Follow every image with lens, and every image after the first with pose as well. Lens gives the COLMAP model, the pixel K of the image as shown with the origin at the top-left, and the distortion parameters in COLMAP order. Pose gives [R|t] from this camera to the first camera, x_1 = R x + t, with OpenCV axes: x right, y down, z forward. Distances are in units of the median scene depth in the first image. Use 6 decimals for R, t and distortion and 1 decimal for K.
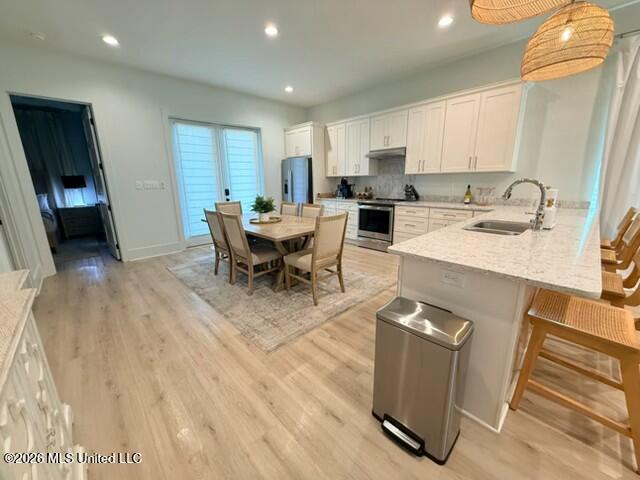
lens RADIAL K [[255.0, 0, 317.8], [0, 255.0, 239.1], [0, 0, 1]] dist [-0.002365, 0.000238]
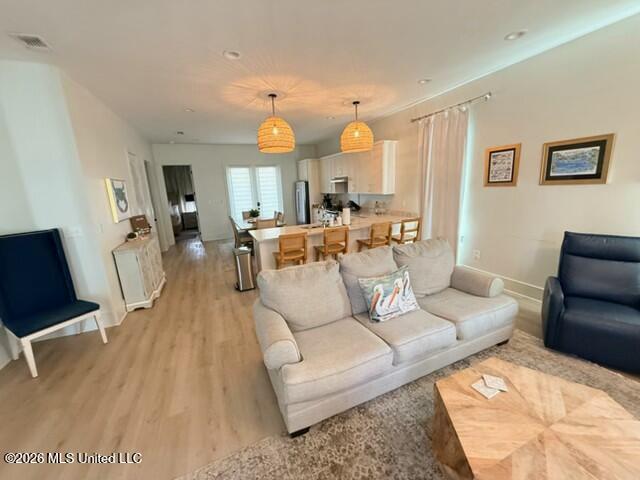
lens RADIAL K [[255.0, 0, 316.1], [0, 255.0, 239.3], [0, 0, 1]] dist [-0.002365, 0.000238]
pose [[0.938948, 0.046056, -0.340963, 0.567275], [-0.050131, 0.998738, -0.003146, 0.029501], [0.340388, 0.020047, 0.940072, -0.420466]]
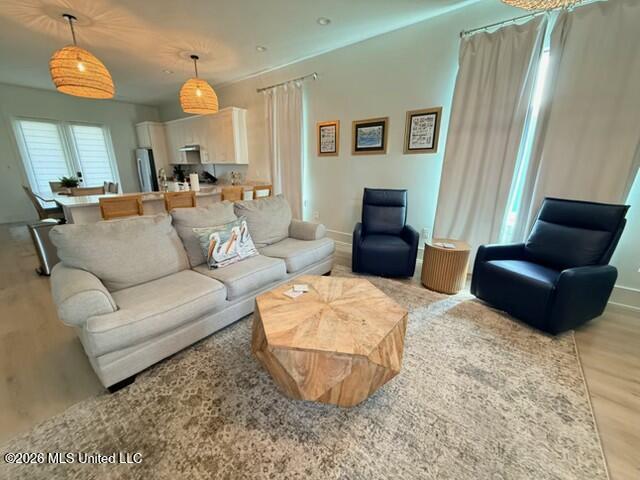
lens RADIAL K [[255.0, 0, 316.7], [0, 255.0, 238.5], [0, 0, 1]] dist [-0.002365, 0.000238]
pose [[0.989916, -0.017148, 0.140614, 0.630811], [0.010398, 0.998765, 0.048592, 0.085248], [-0.141274, -0.046640, 0.988871, -0.437467]]
